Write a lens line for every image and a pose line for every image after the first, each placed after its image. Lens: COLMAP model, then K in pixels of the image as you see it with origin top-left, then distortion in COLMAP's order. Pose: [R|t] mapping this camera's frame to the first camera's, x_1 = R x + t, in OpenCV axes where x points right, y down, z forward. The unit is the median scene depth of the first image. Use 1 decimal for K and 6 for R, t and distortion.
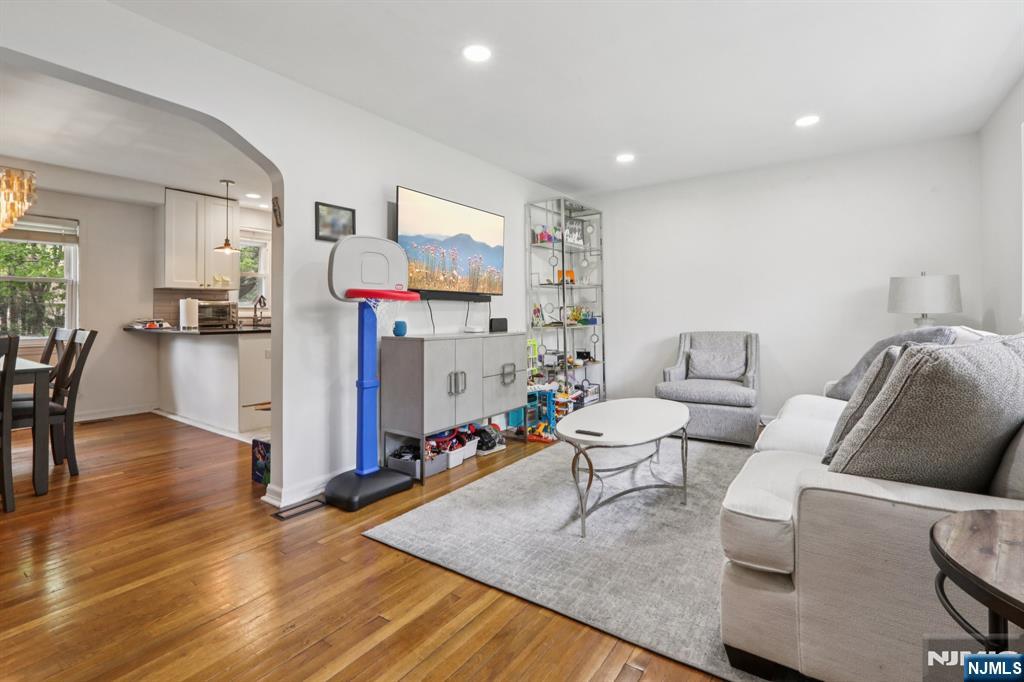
lens RADIAL K [[473.9, 0, 513.7], [0, 473.9, 309.4], [0, 0, 1]] dist [-0.001378, -0.000057]
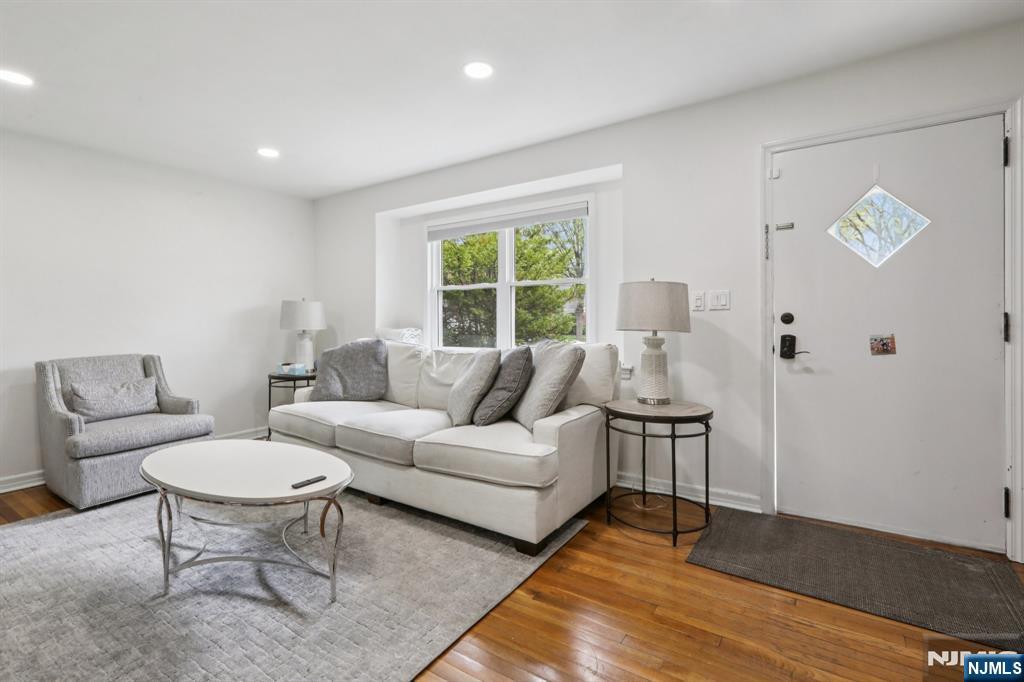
lens RADIAL K [[471.5, 0, 508.2], [0, 471.5, 329.0], [0, 0, 1]] dist [-0.000291, 0.000662]
pose [[-0.016172, -0.011797, 0.999800, -0.455835], [-0.000233, 0.999930, 0.011795, -0.009489], [-0.999869, -0.000043, -0.016173, 0.463004]]
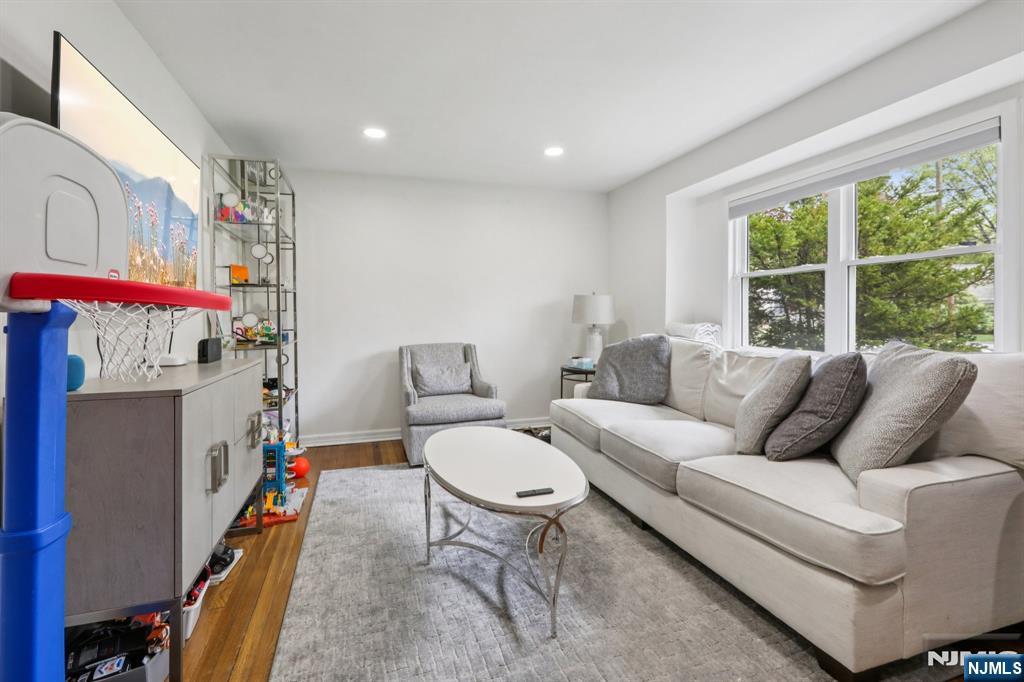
lens RADIAL K [[469.1, 0, 506.5], [0, 469.1, 321.3], [0, 0, 1]] dist [-0.001307, 0.000570]
pose [[0.610874, -0.005411, 0.791709, -0.310587], [-0.002030, 0.999963, 0.008400, -0.009722], [-0.791725, -0.006738, 0.610840, 0.406619]]
